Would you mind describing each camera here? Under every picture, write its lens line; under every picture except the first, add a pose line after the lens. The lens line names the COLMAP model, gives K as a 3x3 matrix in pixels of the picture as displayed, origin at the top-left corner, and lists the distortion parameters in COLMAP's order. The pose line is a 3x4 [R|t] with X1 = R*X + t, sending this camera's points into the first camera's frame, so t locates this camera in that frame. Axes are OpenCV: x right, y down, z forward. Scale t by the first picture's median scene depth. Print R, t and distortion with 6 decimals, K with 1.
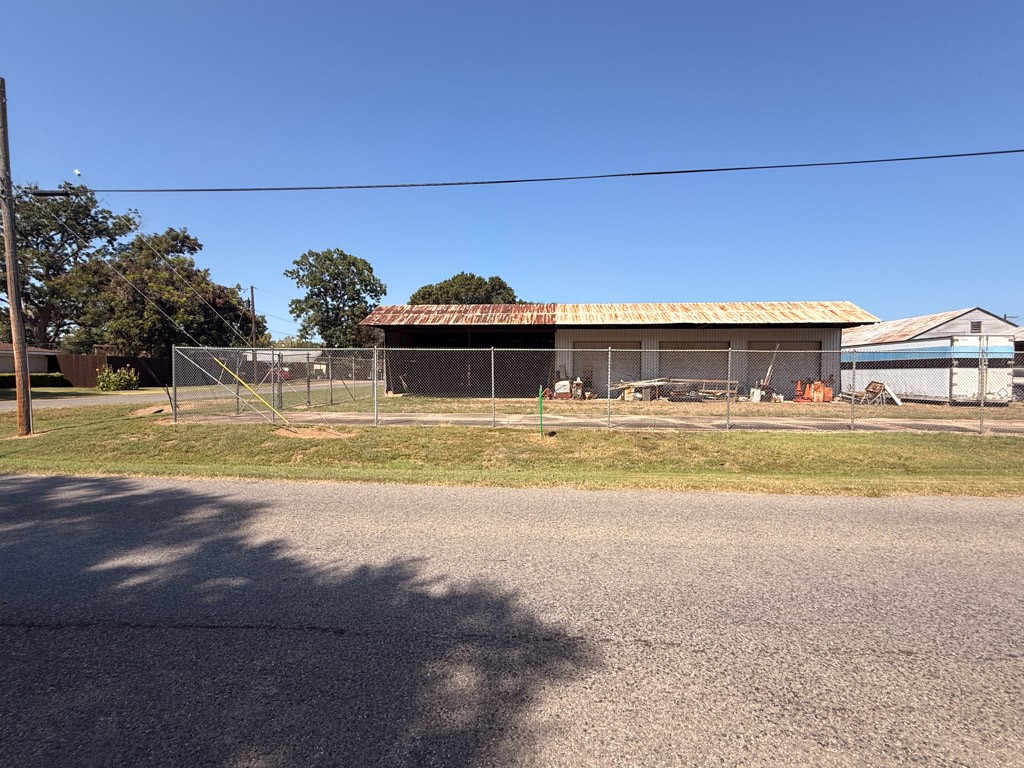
lens RADIAL K [[469.6, 0, 513.6], [0, 469.6, 381.7], [0, 0, 1]] dist [-0.001937, 0.000778]
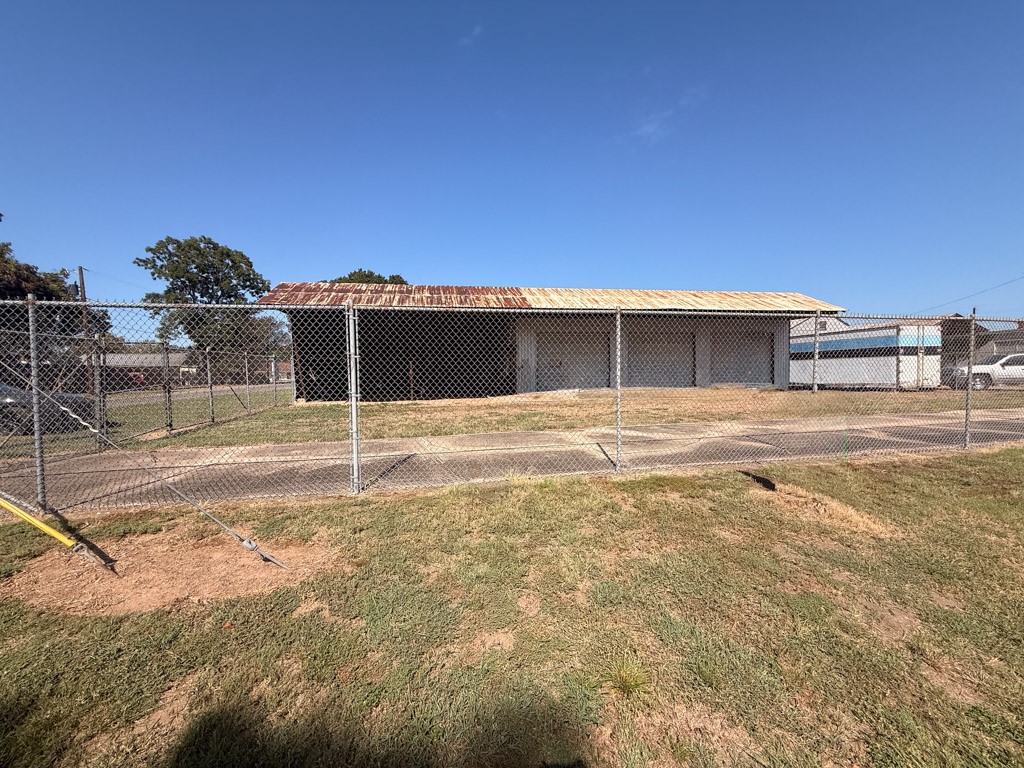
lens RADIAL K [[407.0, 0, 509.0], [0, 407.0, 385.1], [0, 0, 1]] dist [0.006857, -0.001003]
pose [[0.962196, -0.029715, 0.270732, -0.101085], [0.026768, 0.999535, 0.014575, -0.000598], [-0.271039, -0.006777, 0.962544, 0.238313]]
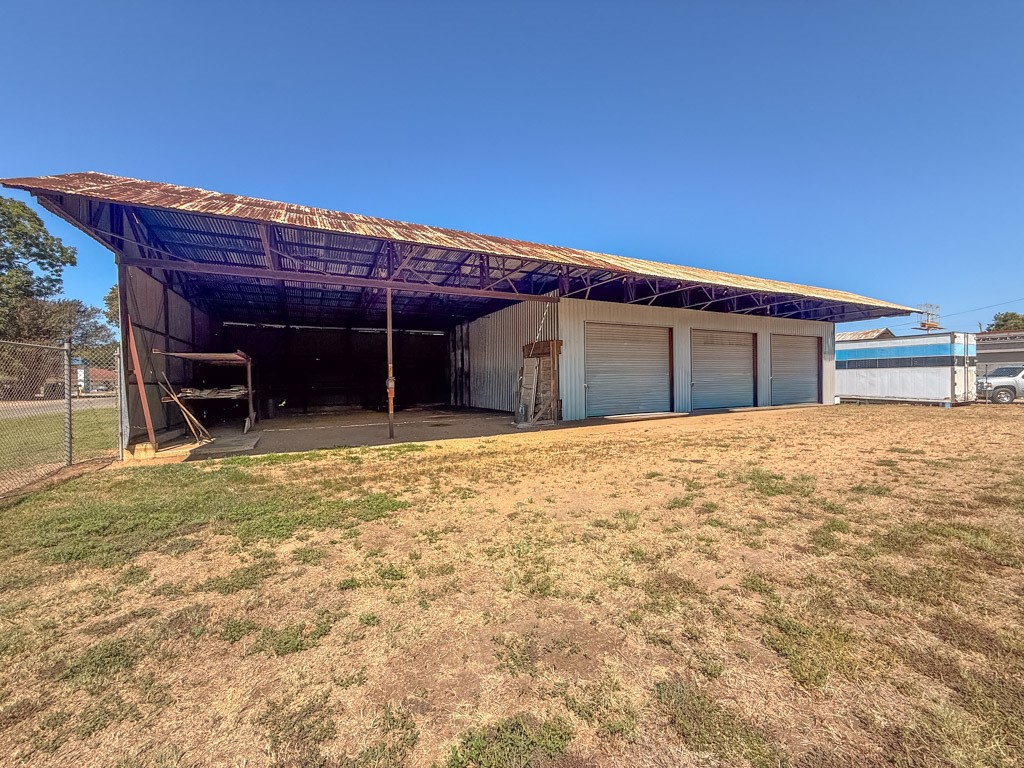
lens RADIAL K [[407.0, 0, 509.4], [0, 407.0, 384.1], [0, 0, 1]] dist [0.006857, -0.001003]
pose [[0.848345, -0.022568, 0.528962, -0.164993], [0.027486, 0.999621, -0.001434, -0.011535], [-0.528729, 0.015756, 0.848644, 0.519377]]
